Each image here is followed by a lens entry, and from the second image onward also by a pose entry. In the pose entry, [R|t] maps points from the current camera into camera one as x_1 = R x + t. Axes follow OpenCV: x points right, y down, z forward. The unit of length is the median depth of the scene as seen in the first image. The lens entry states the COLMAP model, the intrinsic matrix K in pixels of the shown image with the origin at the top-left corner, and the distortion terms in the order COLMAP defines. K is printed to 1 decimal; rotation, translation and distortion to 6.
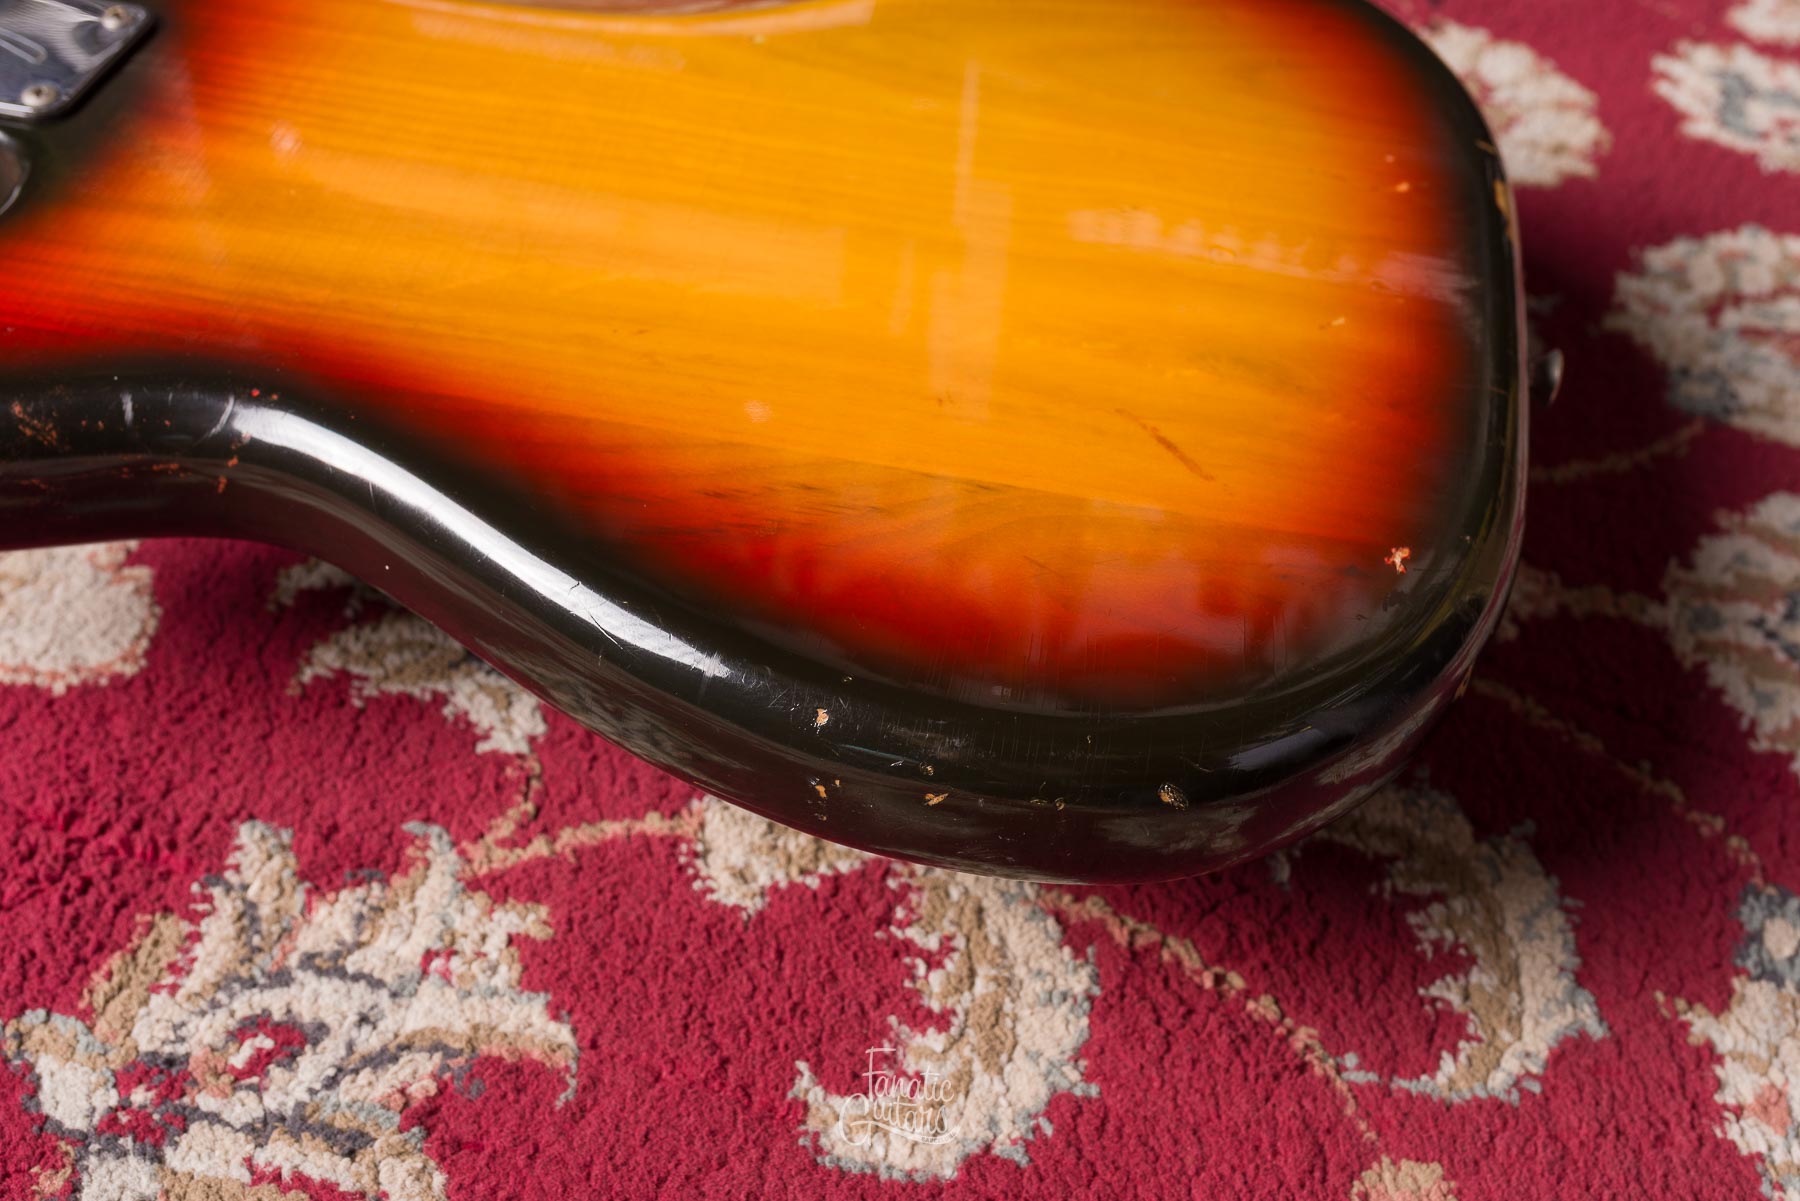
lens RADIAL K [[1803.3, 0, 897.4], [0, 1803.3, 596.5], [0, 0, 1]] dist [0.003187, 0.000000]
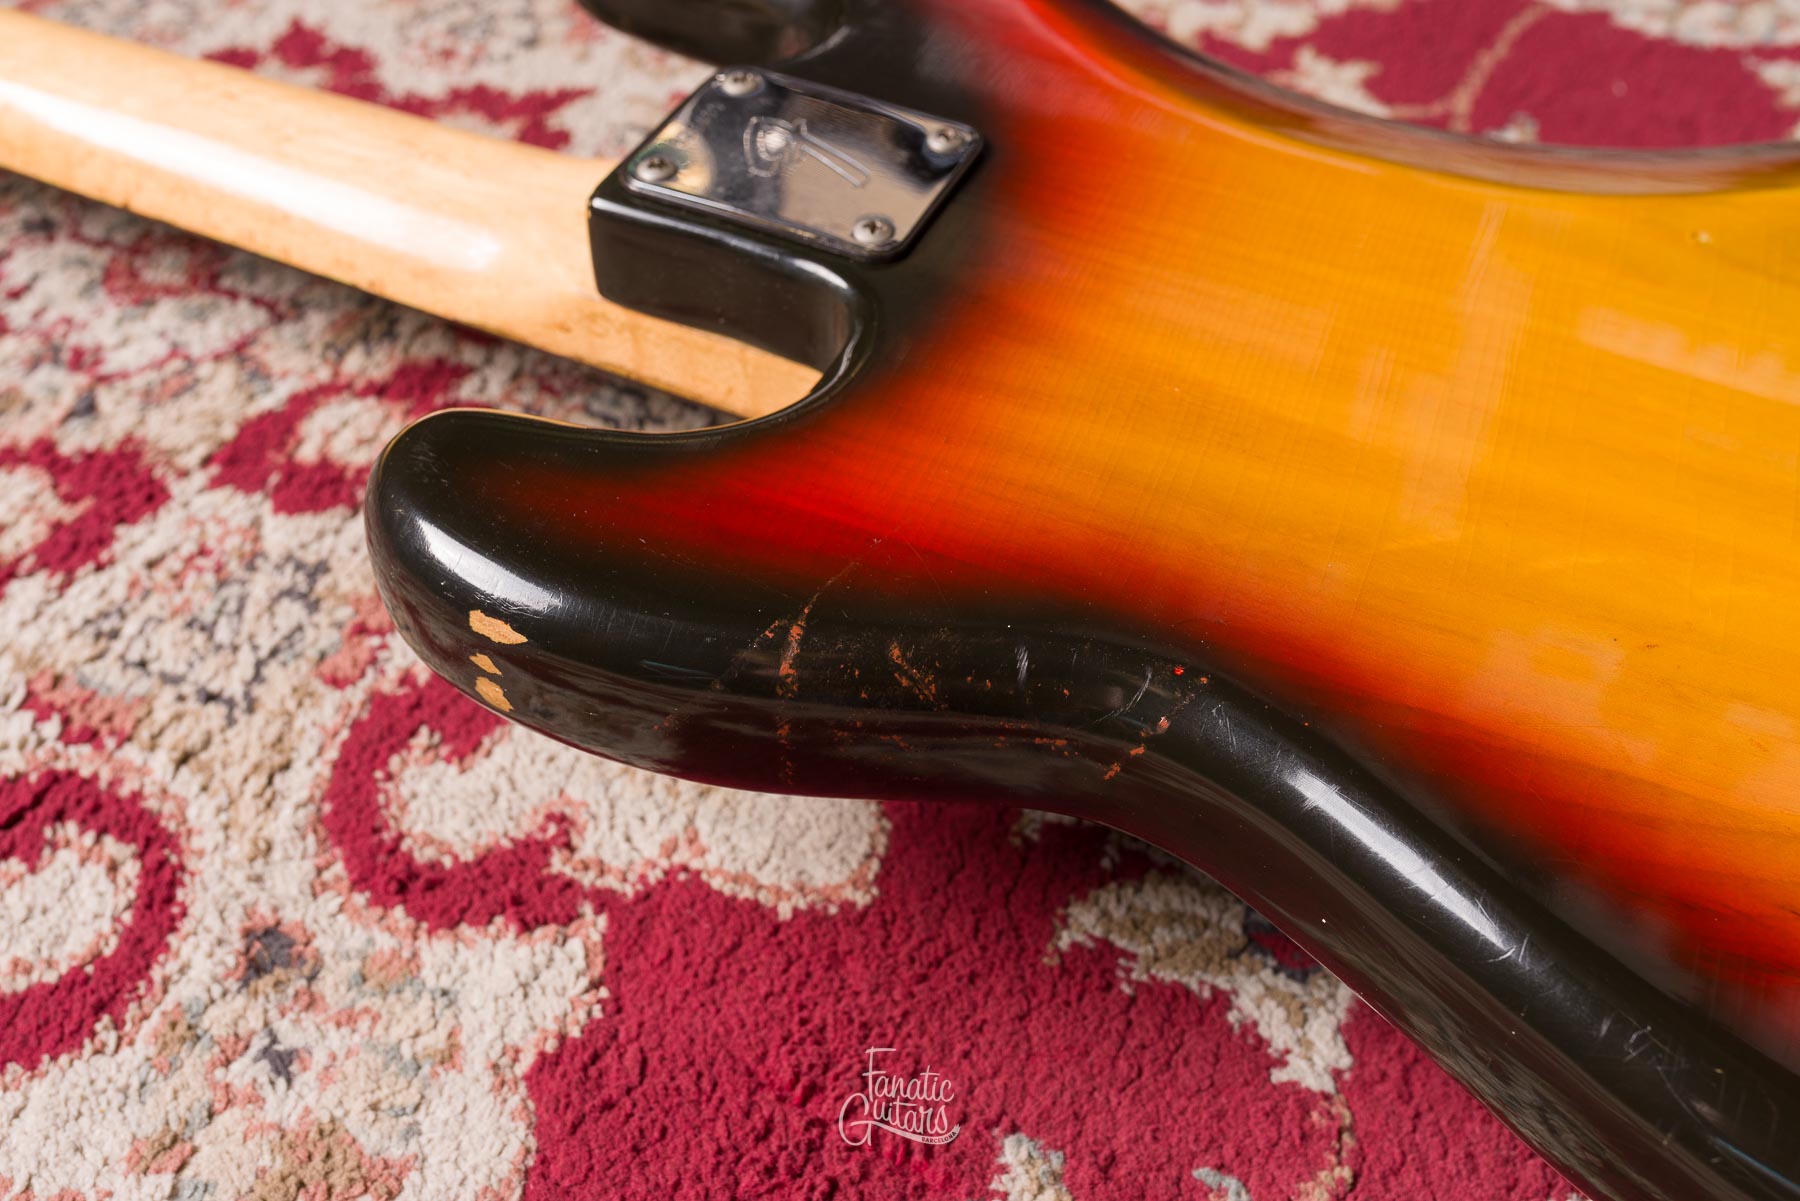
lens RADIAL K [[1803.3, 0, 900.8], [0, 1803.3, 603.9], [0, 0, 1]] dist [0.003187, 0.000000]
pose [[0.975867, 0.144325, -0.163872, -0.321877], [-0.144945, 0.989405, 0.008230, -0.120483], [0.163324, 0.015721, 0.986447, 0.176341]]
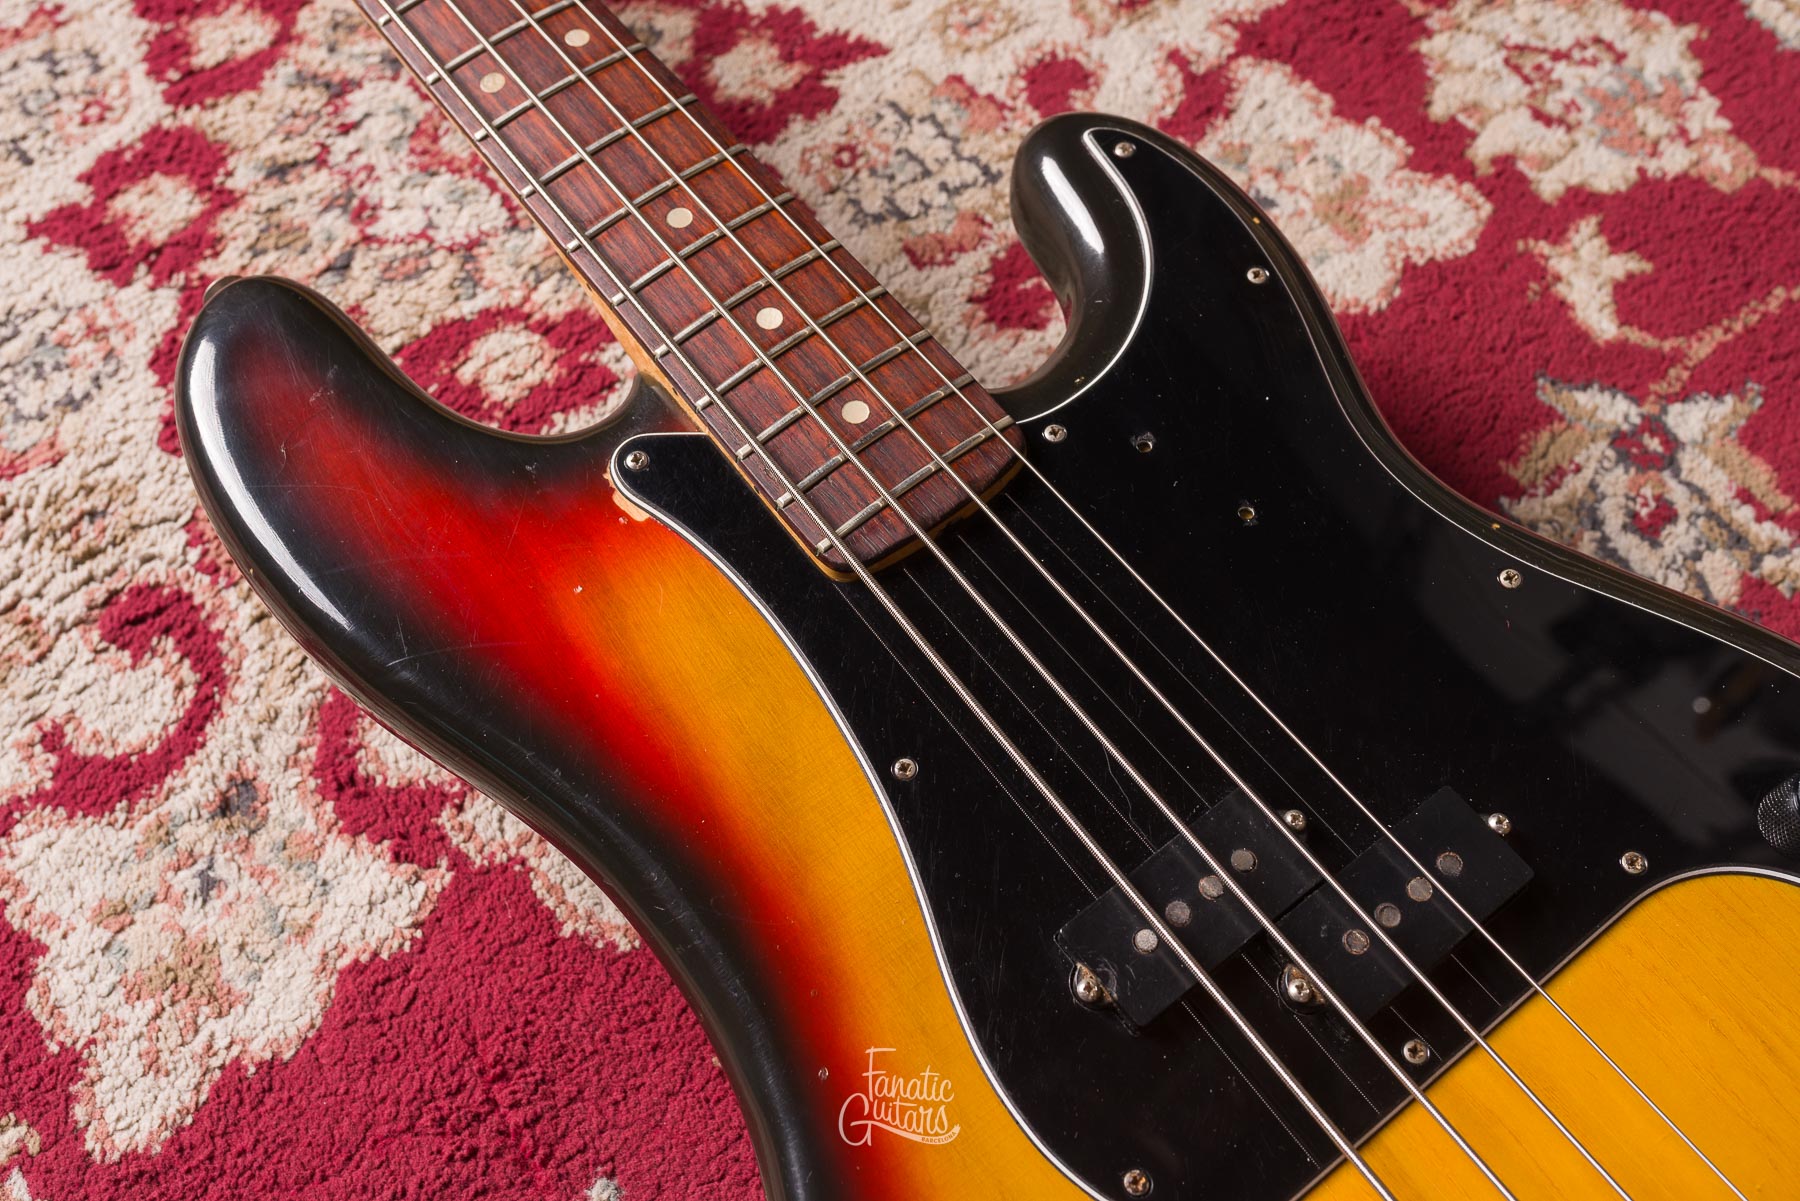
lens RADIAL K [[1803.3, 0, 903.6], [0, 1803.3, 582.4], [0, 0, 1]] dist [0.003187, 0.000000]
pose [[0.752296, 0.550804, -0.361478, -0.021108], [-0.433674, 0.827044, 0.357667, -0.688236], [0.495962, -0.112308, 0.861051, 0.175853]]
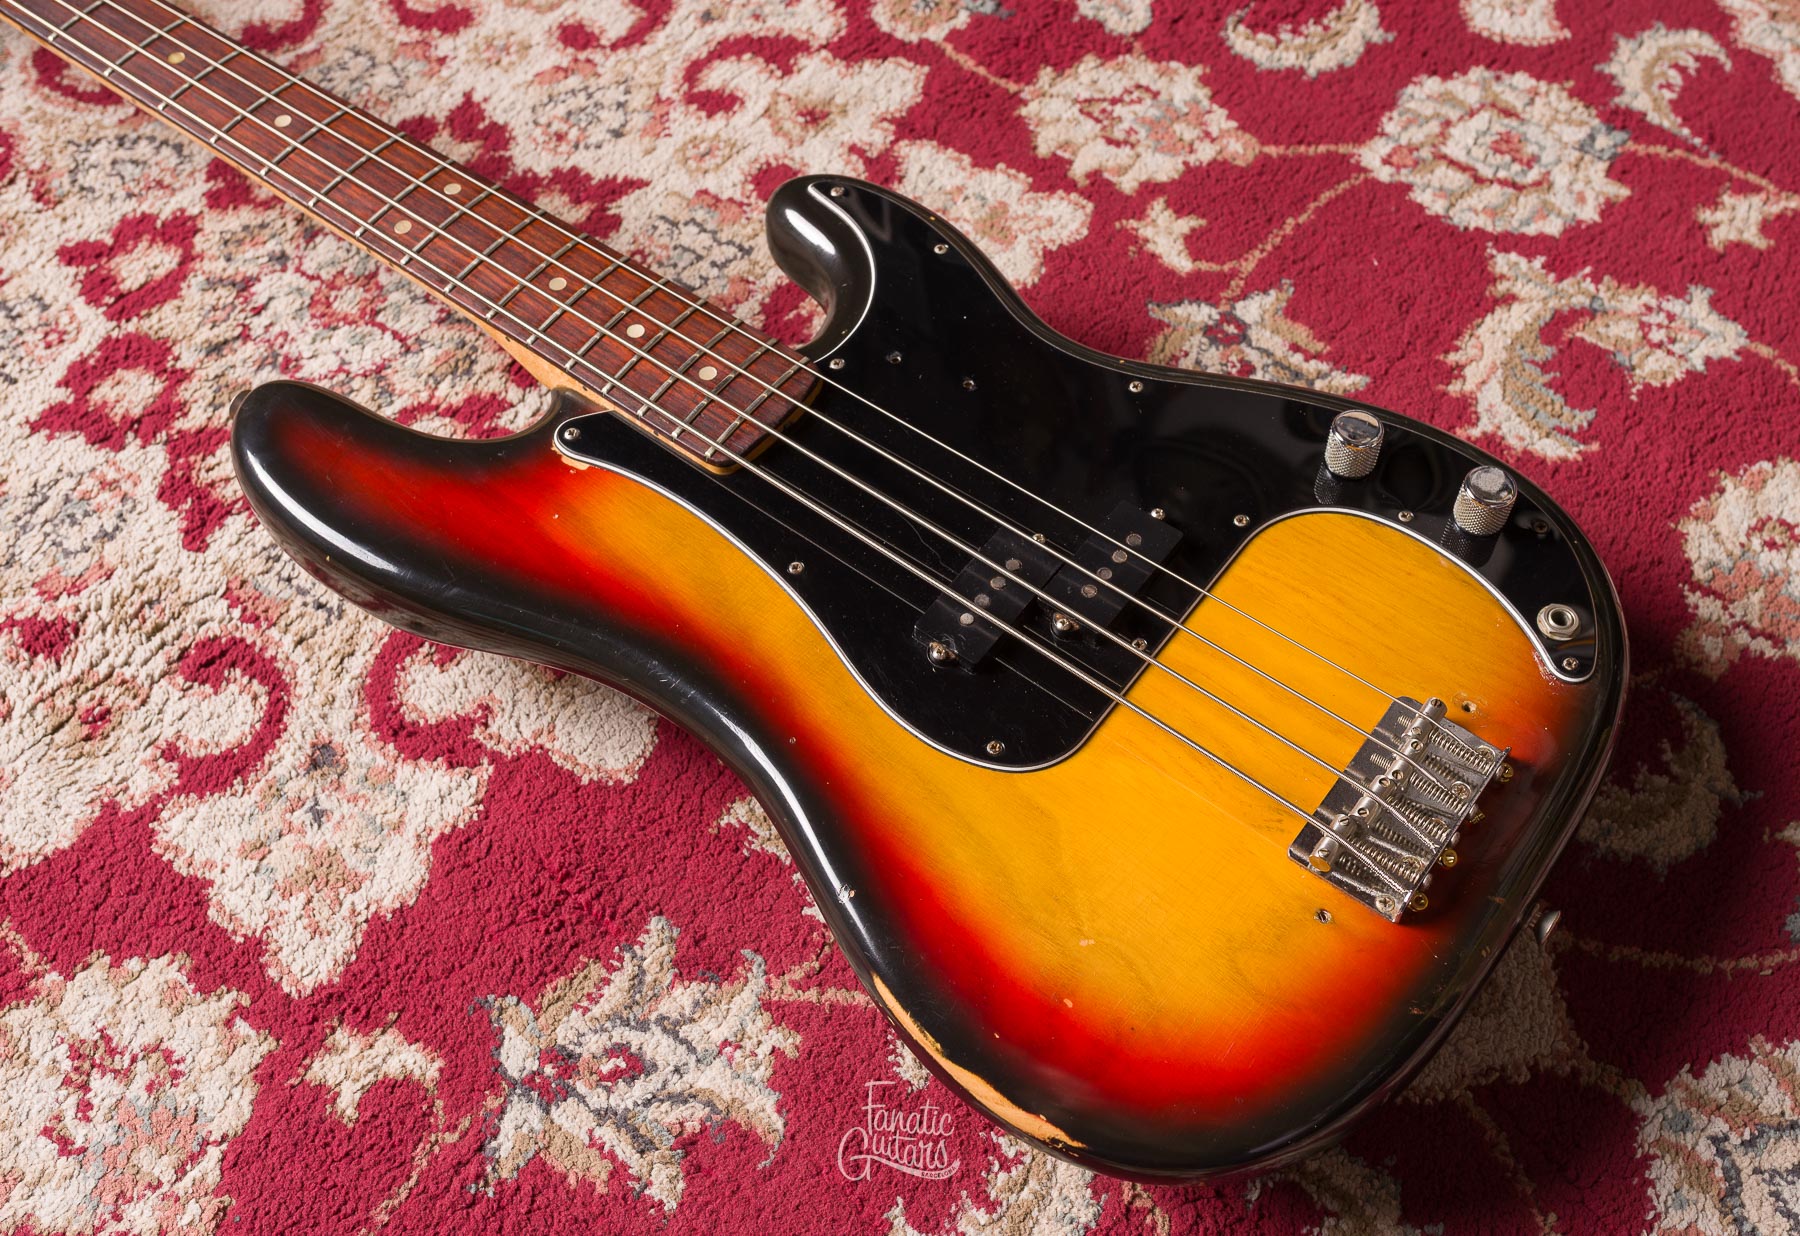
lens RADIAL K [[1905.9, 0, 984.9], [0, 1905.9, 647.4], [0, 0, 1]] dist [0.001442, 0.000000]
pose [[0.907749, 0.323907, -0.266600, 0.301463], [-0.272272, 0.938351, 0.212992, -0.572895], [0.319153, -0.120756, 0.939978, -0.516799]]
